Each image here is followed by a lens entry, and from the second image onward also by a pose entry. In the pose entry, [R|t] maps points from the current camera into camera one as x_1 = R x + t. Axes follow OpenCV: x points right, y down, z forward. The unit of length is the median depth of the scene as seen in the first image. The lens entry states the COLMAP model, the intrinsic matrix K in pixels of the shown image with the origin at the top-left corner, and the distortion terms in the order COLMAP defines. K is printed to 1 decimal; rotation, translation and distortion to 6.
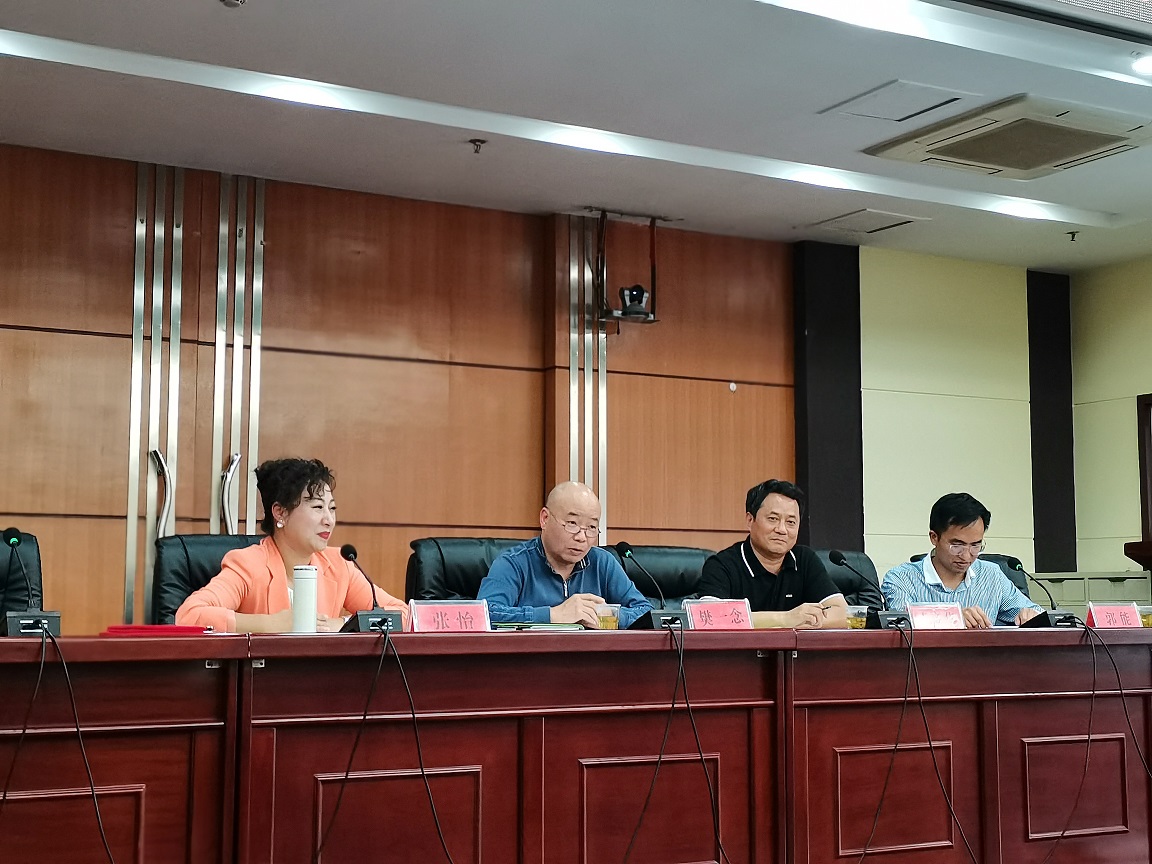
lens RADIAL K [[1685.5, 0, 576.0], [0, 1685.5, 432.0], [0, 0, 1]] dist [0.033804, 0.056713]
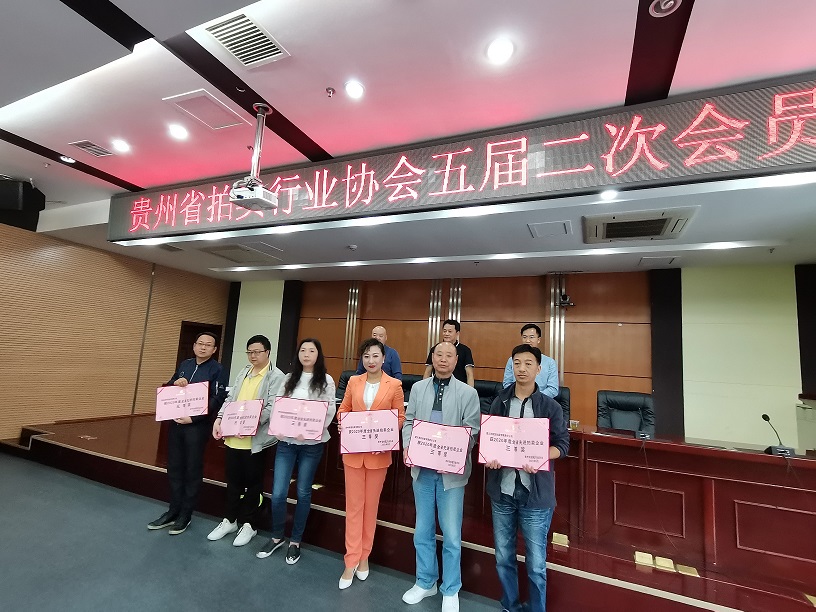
lens RADIAL K [[404.5, 0, 408.0], [0, 404.5, 306.0], [0, 0, 1]] dist [0.035213, -0.027375]
pose [[0.589089, -0.073339, -0.804733, 0.538568], [0.021703, 0.996950, -0.074970, -0.017466], [0.807776, 0.026699, 0.588884, 0.369354]]
